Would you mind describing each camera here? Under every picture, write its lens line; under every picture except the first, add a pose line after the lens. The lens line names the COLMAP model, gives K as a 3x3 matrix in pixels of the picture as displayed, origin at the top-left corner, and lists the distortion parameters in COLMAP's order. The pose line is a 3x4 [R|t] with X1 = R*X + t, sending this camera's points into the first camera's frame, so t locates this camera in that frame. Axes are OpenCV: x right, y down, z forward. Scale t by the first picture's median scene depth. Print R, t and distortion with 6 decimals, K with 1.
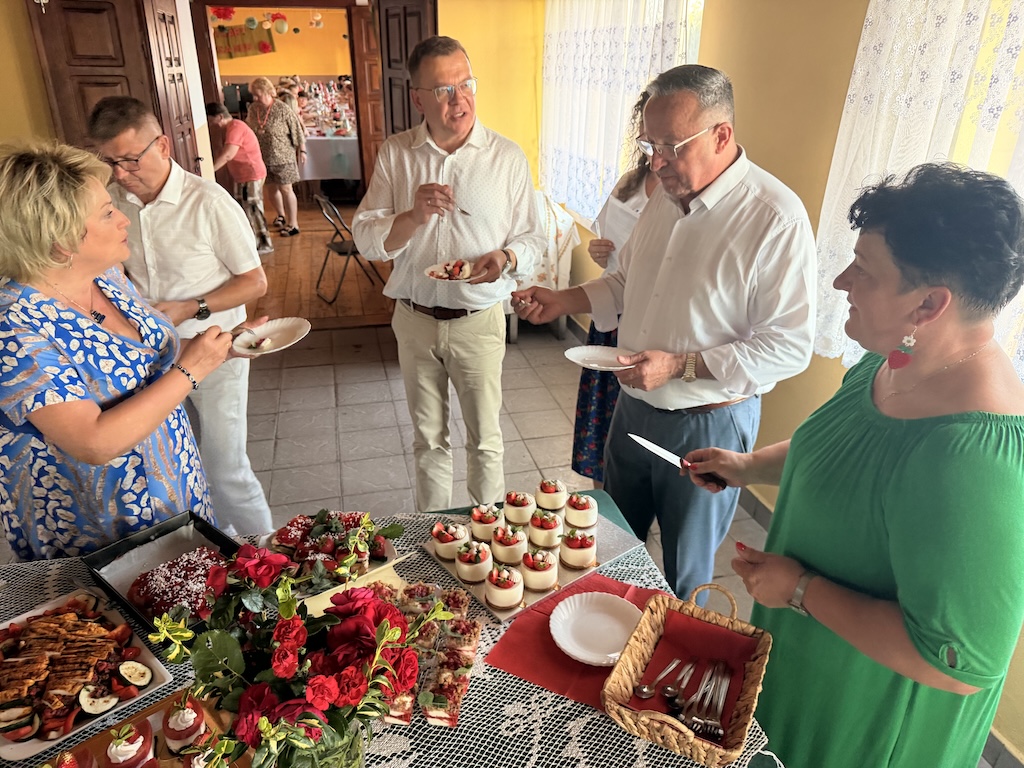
lens RADIAL K [[749.9, 0, 516.3], [0, 749.9, 368.9], [0, 0, 1]] dist [0.031978, -0.030469]
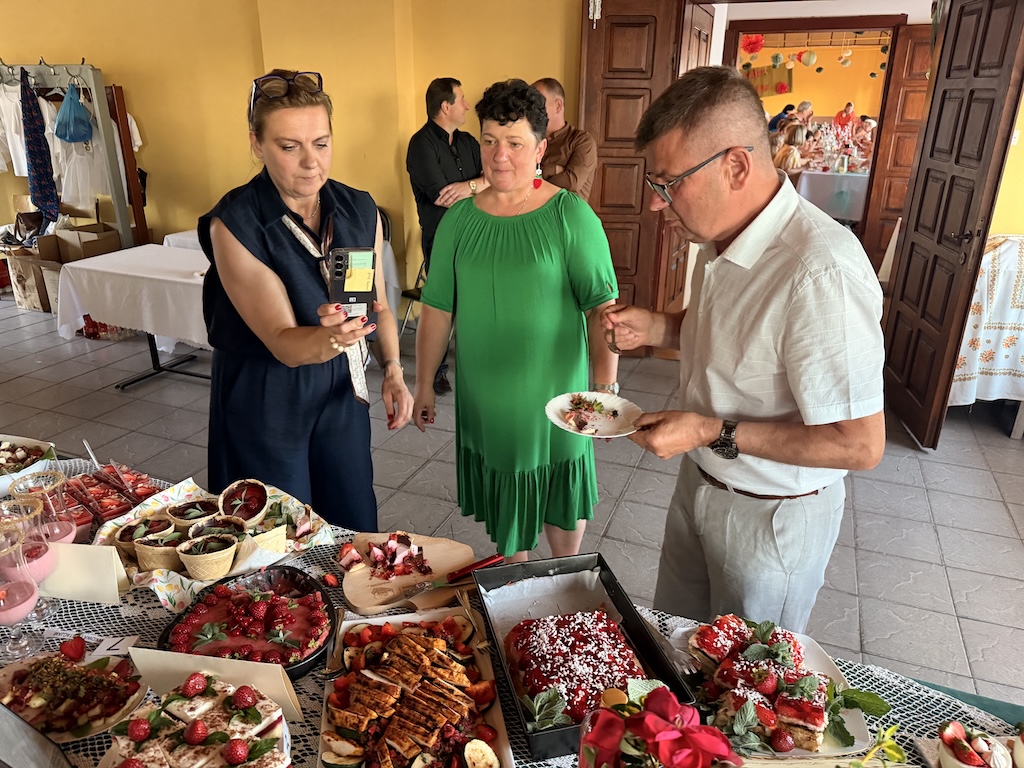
lens RADIAL K [[705.7, 0, 536.7], [0, 705.7, 384.6], [0, 0, 1]] dist [0.021656, -0.047629]
pose [[0.828908, 0.215264, -0.516307, -0.161680], [-0.235391, 0.971522, 0.027148, 0.011180], [0.507447, 0.099031, 0.855973, 0.355292]]
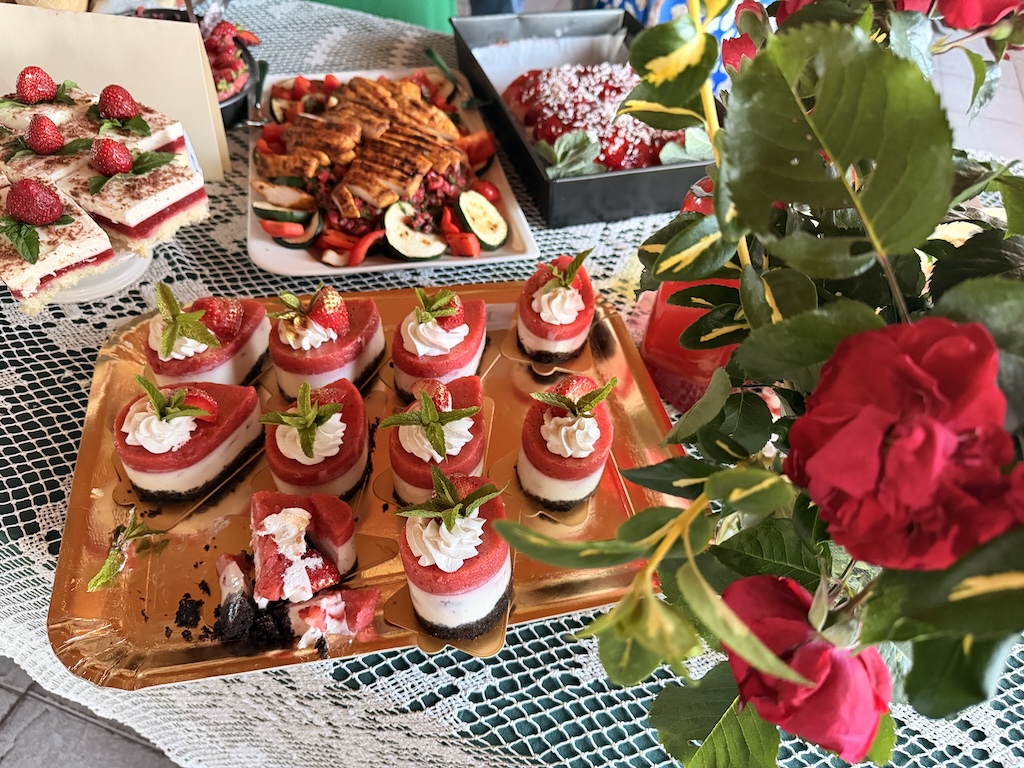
lens RADIAL K [[705.7, 0, 536.7], [0, 705.7, 384.6], [0, 0, 1]] dist [0.021656, -0.047629]
pose [[0.856168, 0.431876, -0.283654, -0.248252], [-0.284931, 0.852586, 0.438077, 0.243875], [0.431034, -0.294246, 0.853012, 0.494875]]
